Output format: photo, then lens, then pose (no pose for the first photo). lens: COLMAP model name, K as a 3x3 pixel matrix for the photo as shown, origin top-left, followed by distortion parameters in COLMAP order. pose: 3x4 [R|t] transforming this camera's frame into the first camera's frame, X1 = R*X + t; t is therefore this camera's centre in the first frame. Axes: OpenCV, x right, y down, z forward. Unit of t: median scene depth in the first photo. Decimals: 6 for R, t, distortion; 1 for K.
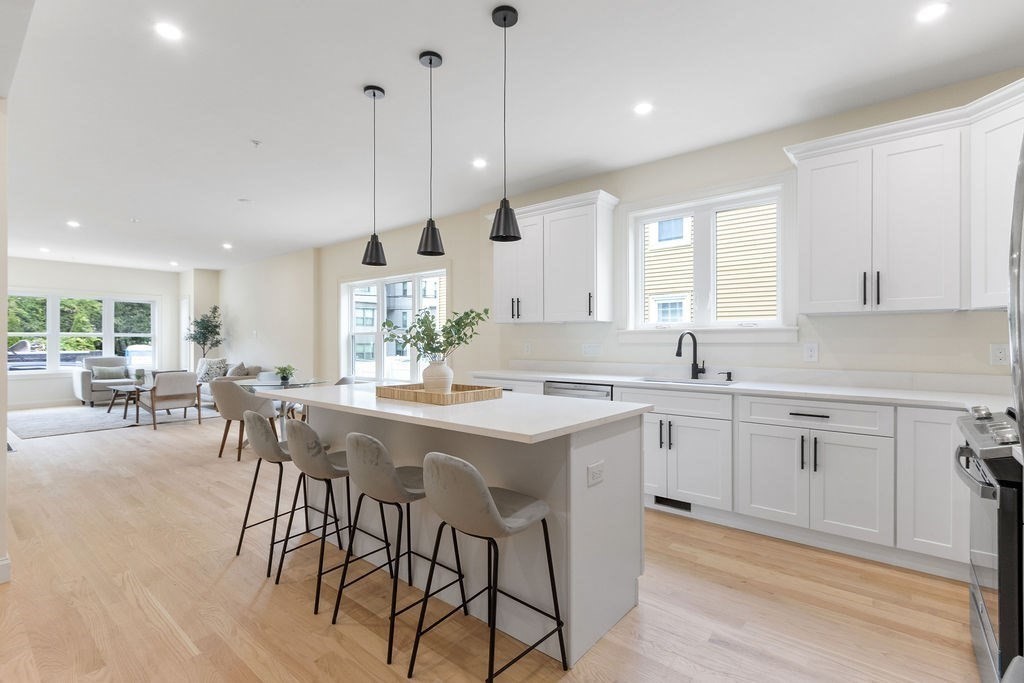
lens RADIAL K [[473.4, 0, 519.4], [0, 473.4, 341.7], [0, 0, 1]] dist [0.003246, -0.000798]
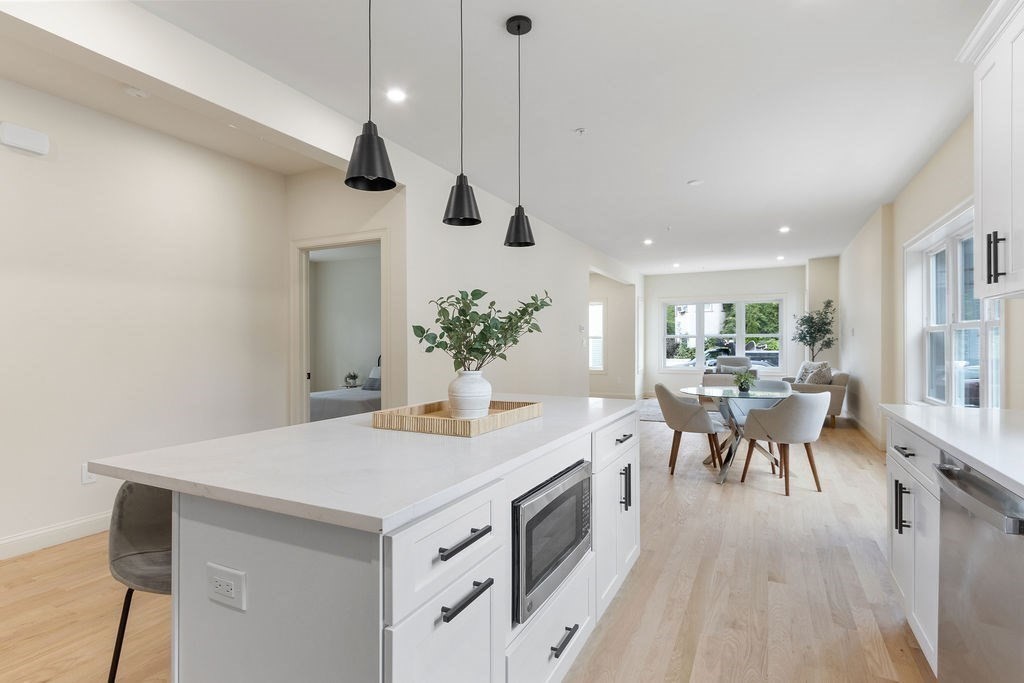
lens RADIAL K [[533.8, 0, 510.0], [0, 533.8, 342.4], [0, 0, 1]] dist [0.018498, -0.000100]
pose [[0.213820, -0.003860, -0.976865, 0.171325], [0.006211, 0.999977, -0.002592, -0.000047], [0.976853, -0.005513, 0.213839, 0.242416]]
